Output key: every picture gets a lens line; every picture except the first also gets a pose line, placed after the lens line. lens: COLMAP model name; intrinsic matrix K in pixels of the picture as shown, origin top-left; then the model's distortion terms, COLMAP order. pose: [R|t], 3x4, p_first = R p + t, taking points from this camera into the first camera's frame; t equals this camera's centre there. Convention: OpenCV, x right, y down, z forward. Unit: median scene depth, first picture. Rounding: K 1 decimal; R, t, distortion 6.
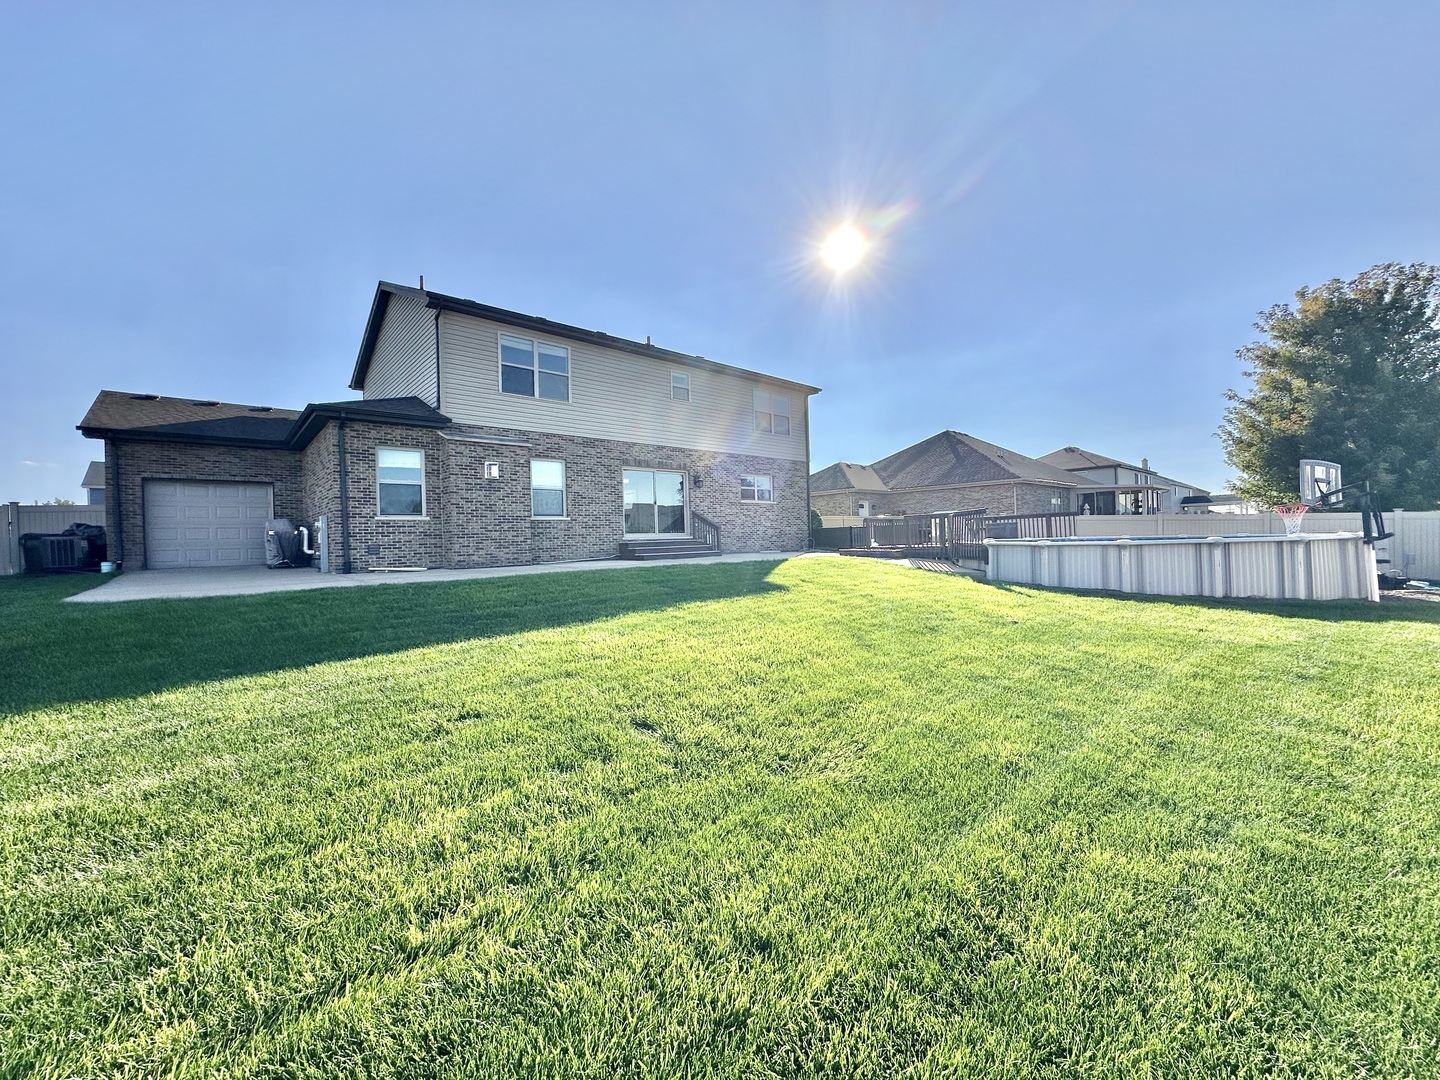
lens RADIAL K [[575.4, 0, 724.4], [0, 575.4, 539.9], [0, 0, 1]] dist [-0.003779, 0.000845]
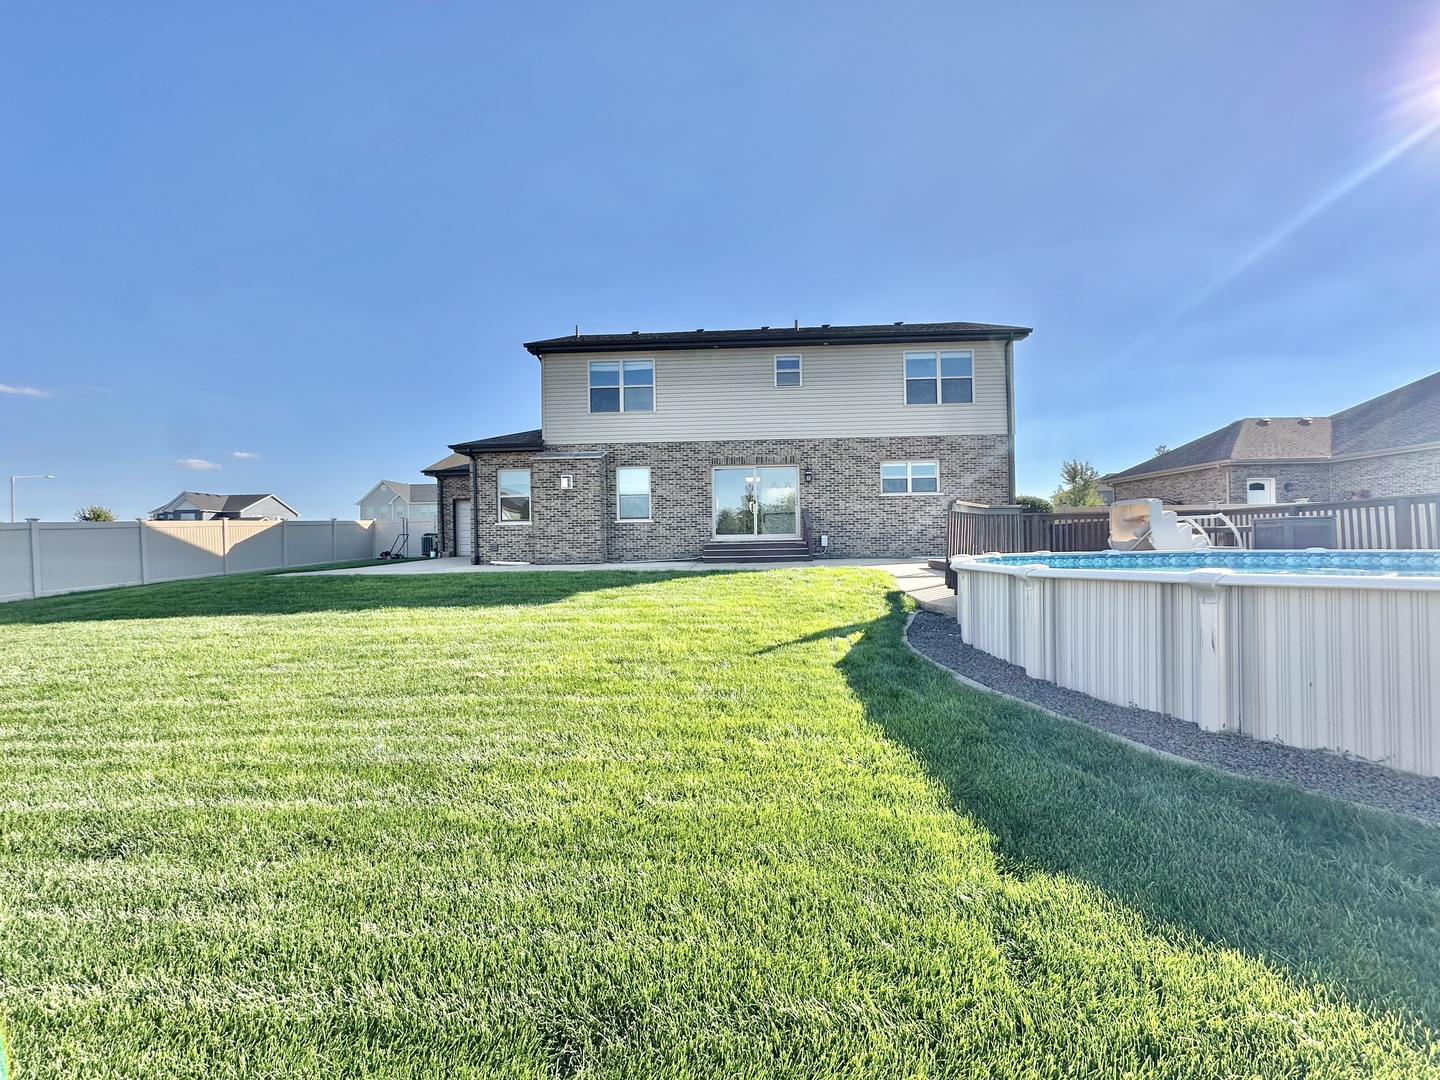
lens RADIAL K [[575.4, 0, 720.9], [0, 575.4, 543.5], [0, 0, 1]] dist [-0.003779, 0.000845]
pose [[0.719421, 0.016714, -0.694374, 0.576250], [-0.002964, 0.999775, 0.020994, -0.018751], [0.694568, -0.013046, 0.719308, 0.332070]]
